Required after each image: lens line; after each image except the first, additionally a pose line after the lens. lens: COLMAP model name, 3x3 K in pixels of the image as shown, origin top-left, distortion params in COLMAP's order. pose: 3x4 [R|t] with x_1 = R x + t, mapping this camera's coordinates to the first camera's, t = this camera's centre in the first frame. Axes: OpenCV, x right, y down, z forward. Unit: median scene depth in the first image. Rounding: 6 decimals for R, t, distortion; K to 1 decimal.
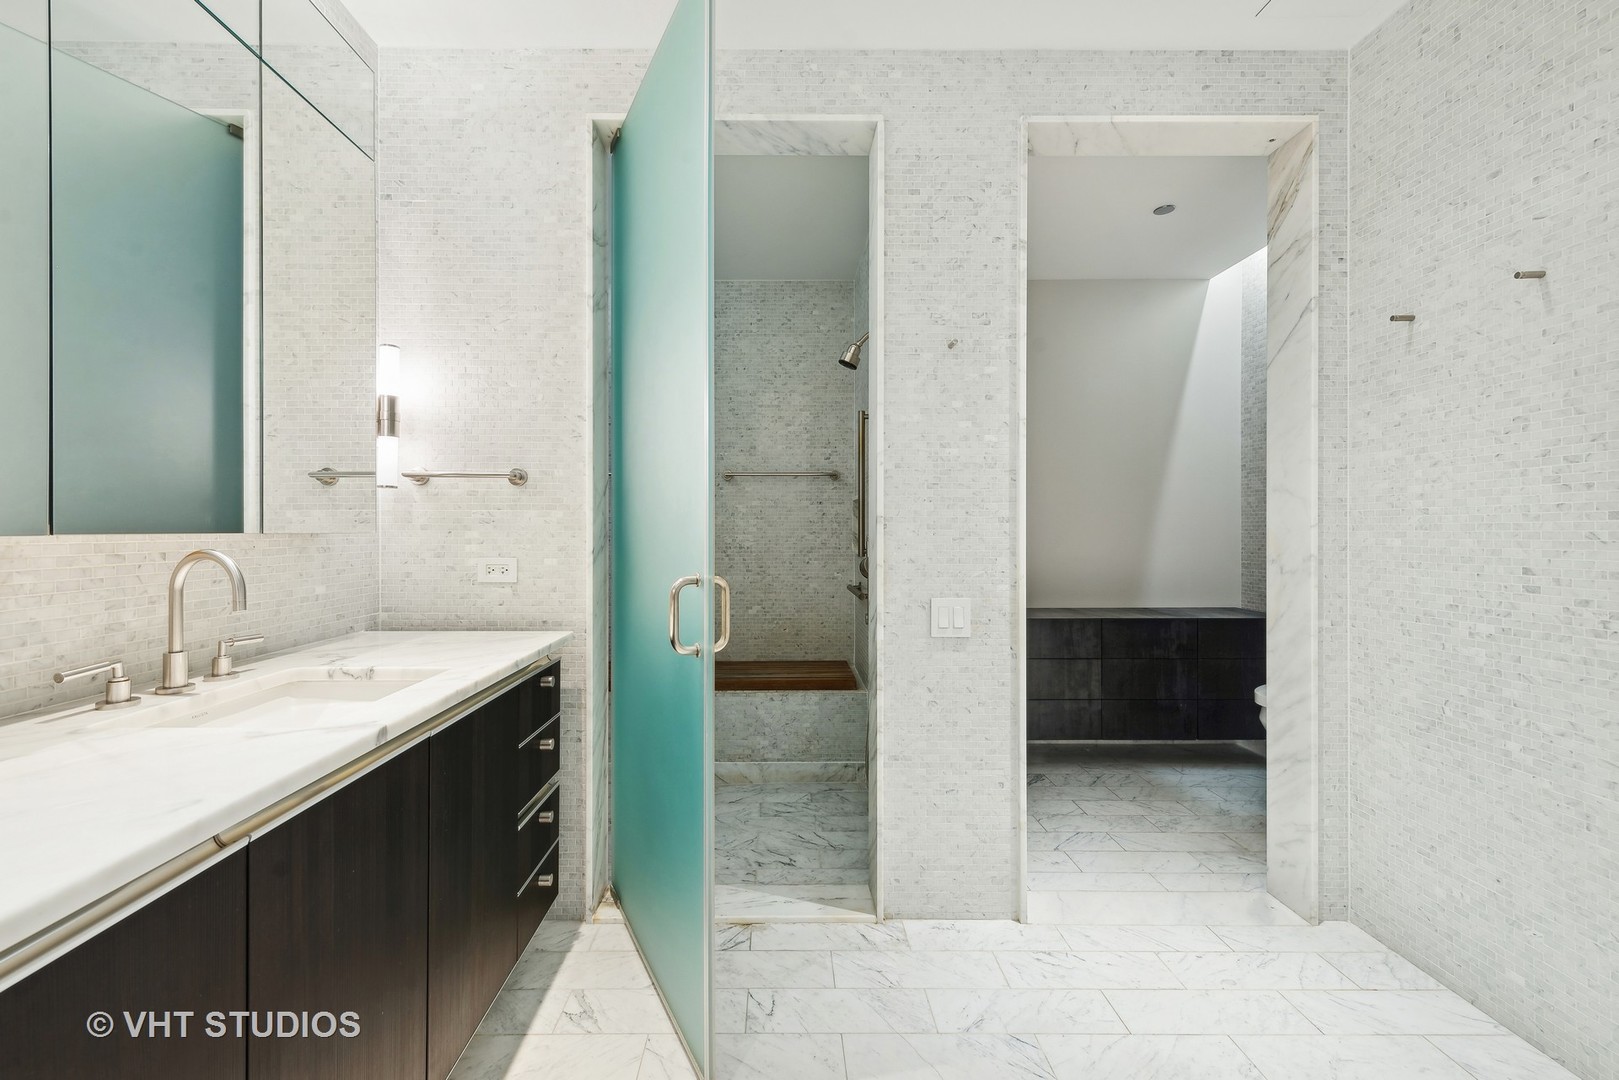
lens RADIAL K [[652.3, 0, 802.9], [0, 652.3, 528.2], [0, 0, 1]] dist [0.009146, -0.000330]
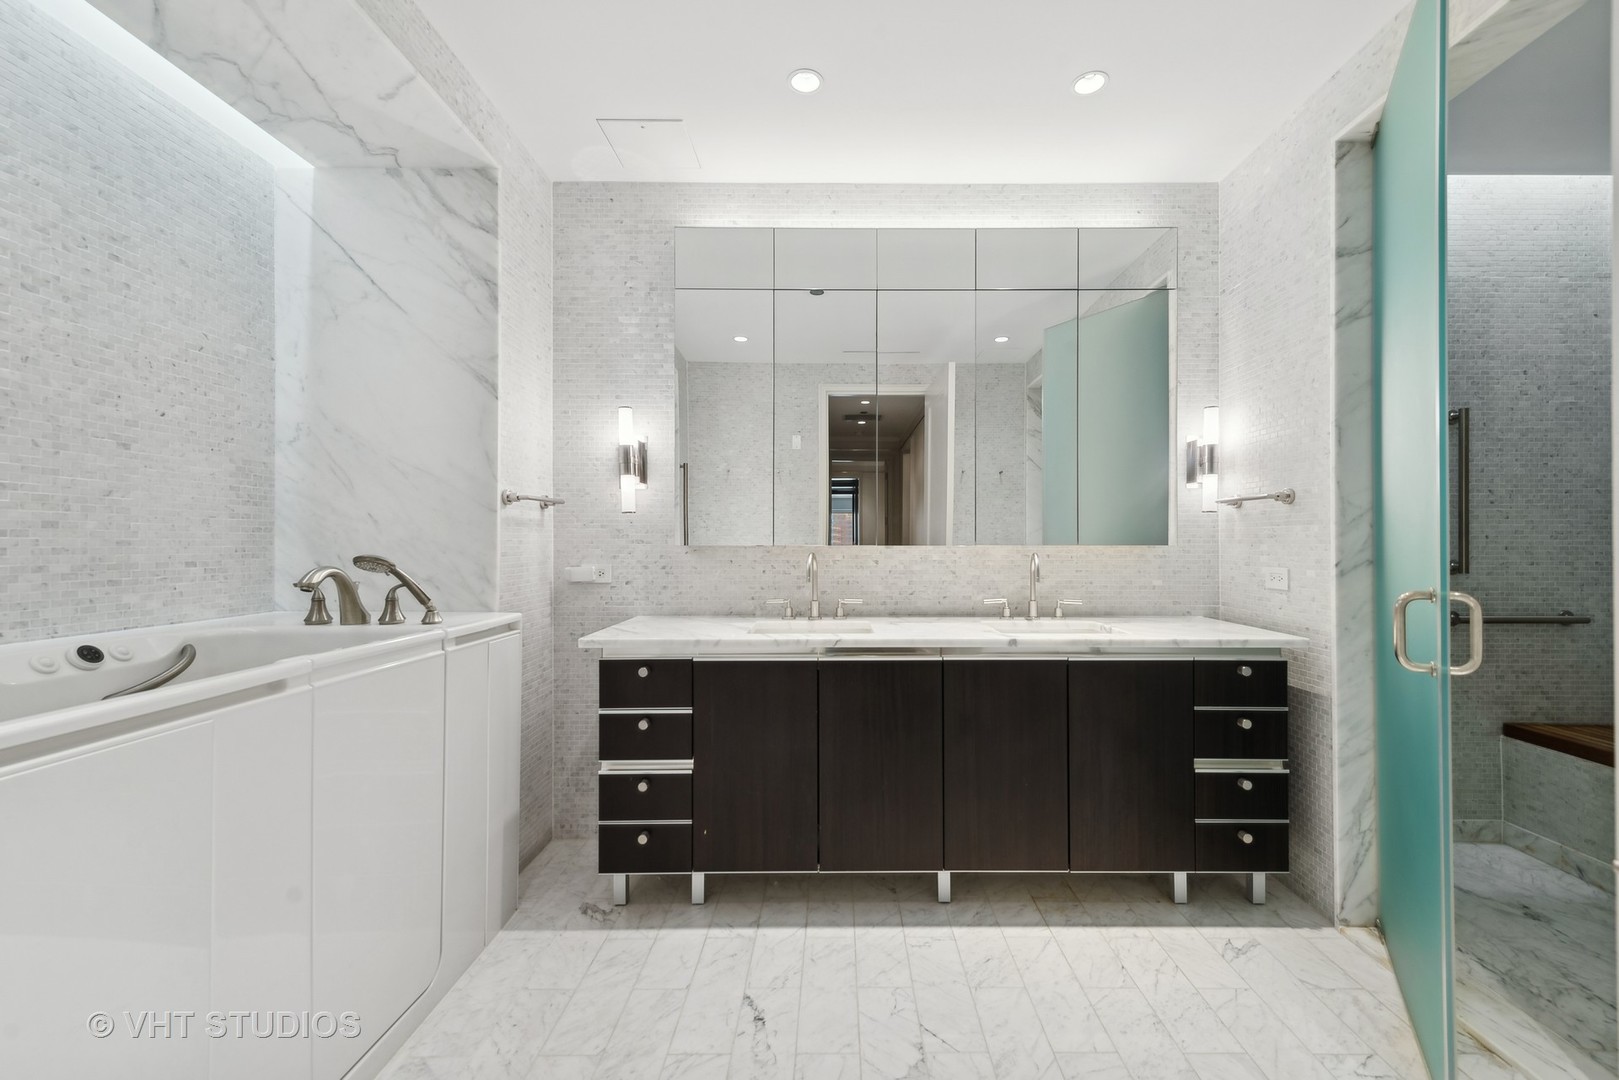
lens RADIAL K [[652.3, 0, 819.4], [0, 652.3, 536.7], [0, 0, 1]] dist [0.009146, -0.000330]
pose [[-0.023784, -0.010615, -0.999661, 0.704512], [0.001813, 0.999942, -0.010661, 0.001441], [0.999715, -0.002066, -0.023764, 0.216448]]
